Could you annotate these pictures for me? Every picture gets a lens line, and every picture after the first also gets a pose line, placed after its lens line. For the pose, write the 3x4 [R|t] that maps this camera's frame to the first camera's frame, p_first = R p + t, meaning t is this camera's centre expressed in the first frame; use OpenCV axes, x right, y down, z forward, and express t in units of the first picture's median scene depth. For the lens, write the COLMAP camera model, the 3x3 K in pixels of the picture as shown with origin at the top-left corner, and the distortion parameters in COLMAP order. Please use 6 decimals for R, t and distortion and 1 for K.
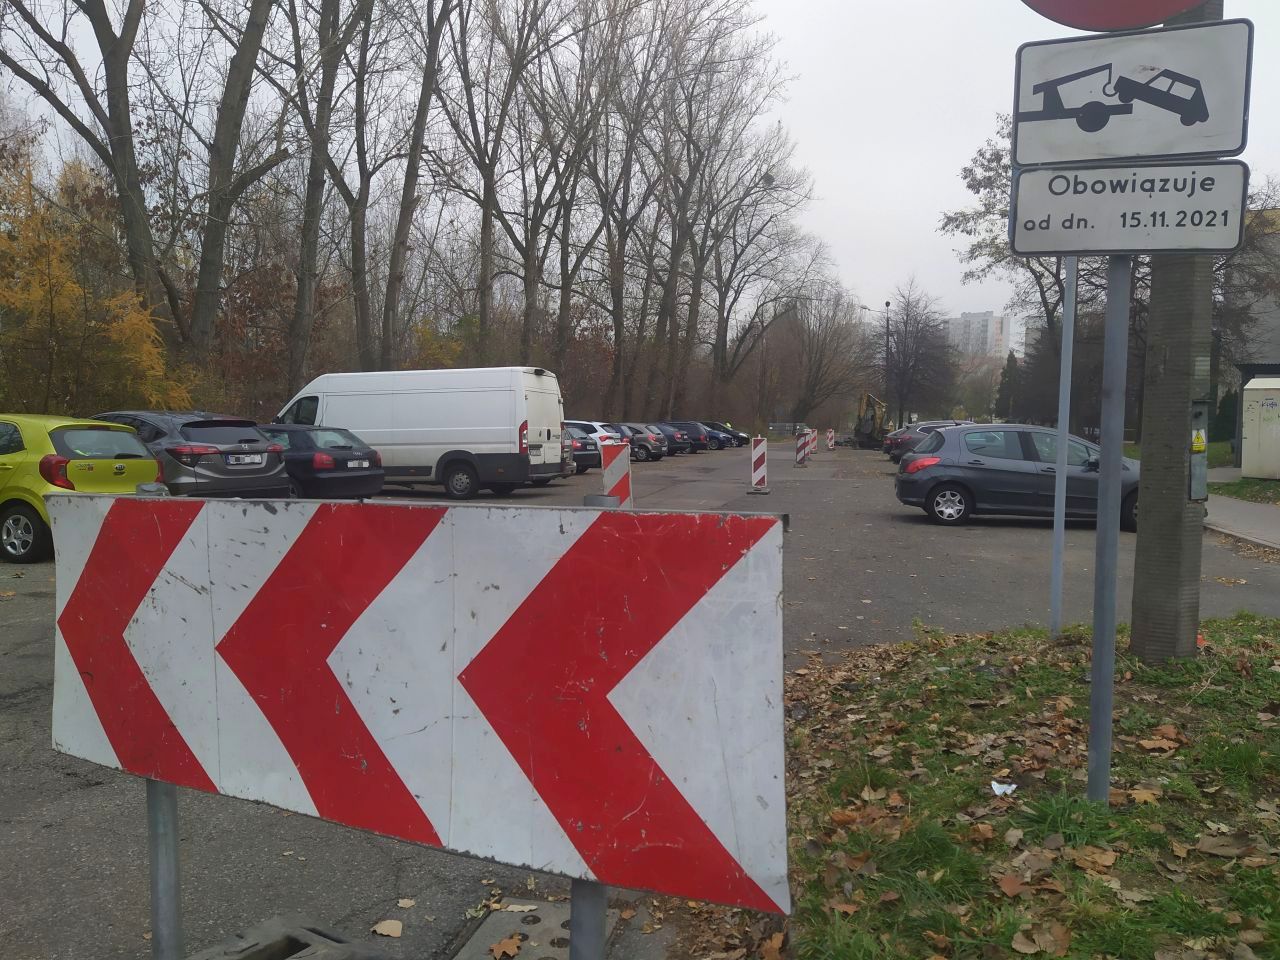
lens RADIAL K [[968.1, 0, 638.4], [0, 968.1, 476.3], [0, 0, 1]] dist [0.146480, -0.234957]
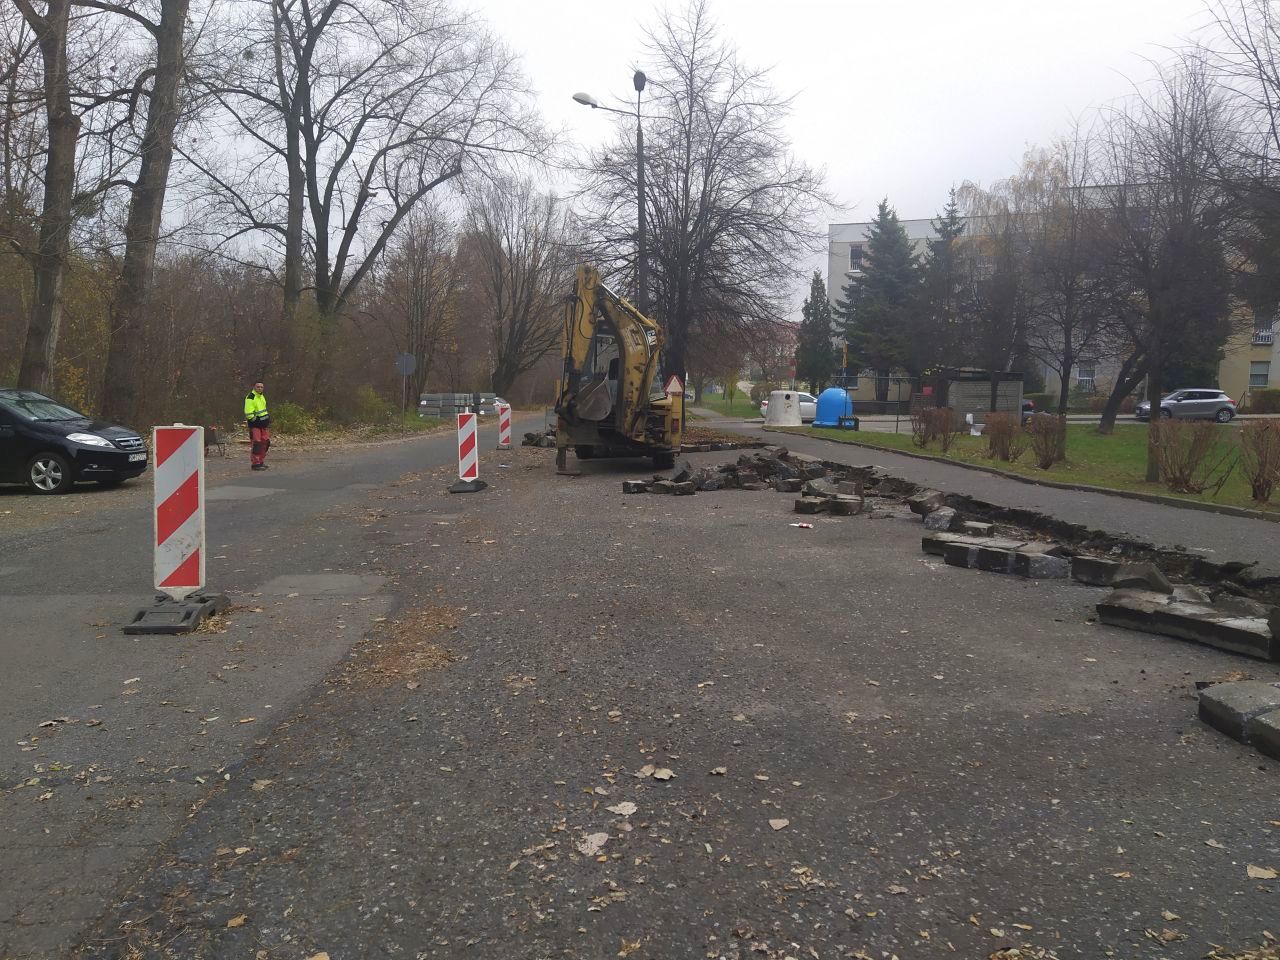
lens RADIAL K [[968.1, 0, 638.4], [0, 968.1, 476.3], [0, 0, 1]] dist [0.146480, -0.234957]
pose [[0.964240, -0.037867, 0.262311, 0.088477], [0.030331, 0.999004, 0.032721, -0.019249], [-0.263289, -0.023595, 0.964428, 0.375096]]
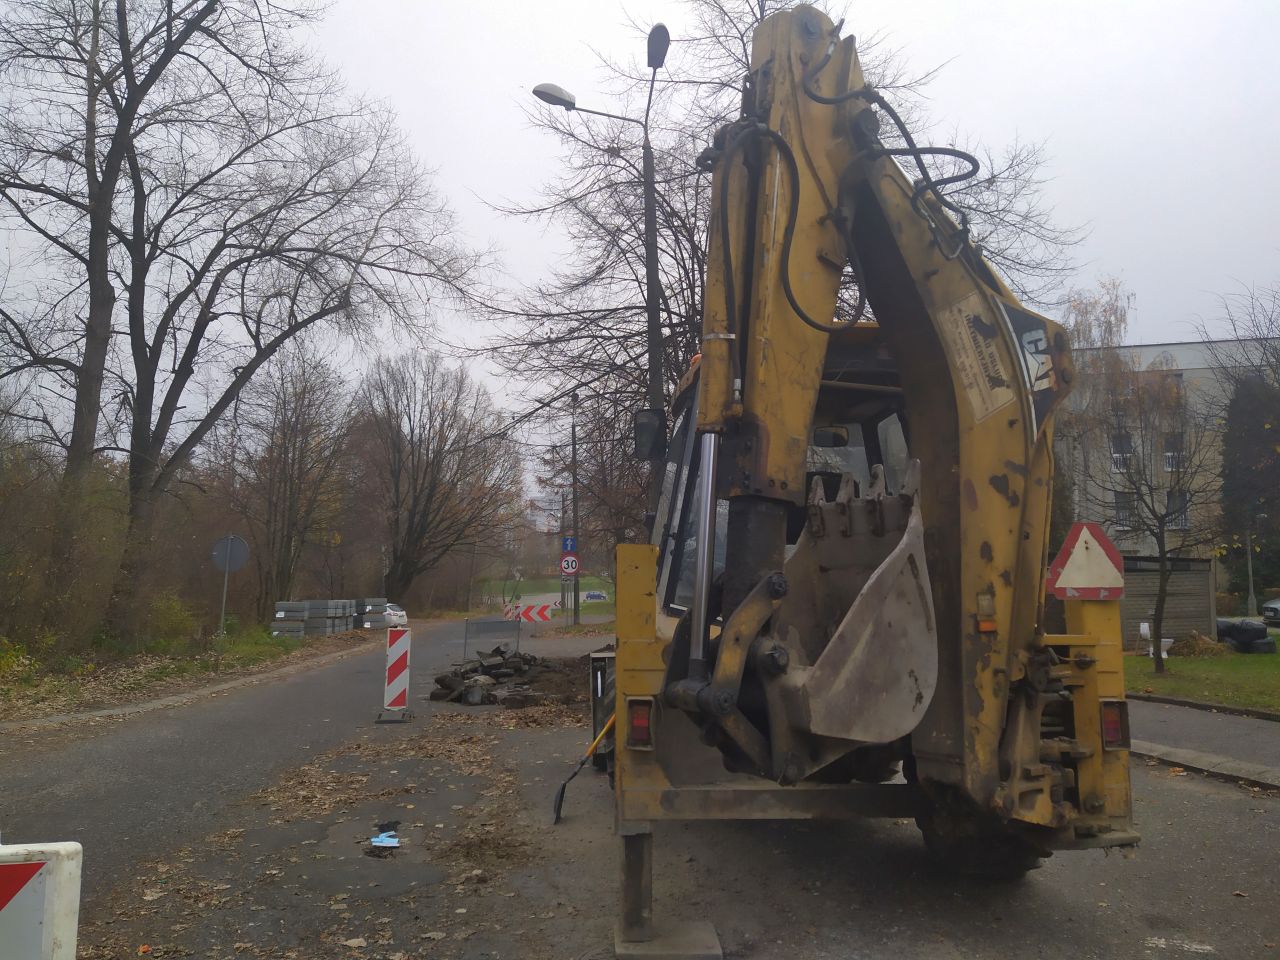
lens RADIAL K [[968.1, 0, 638.4], [0, 968.1, 476.3], [0, 0, 1]] dist [0.146480, -0.234957]
pose [[0.932024, 0.015087, 0.362083, 0.103621], [0.049400, 0.984517, -0.168182, -0.025982], [-0.359014, 0.174636, 0.916848, 0.489508]]
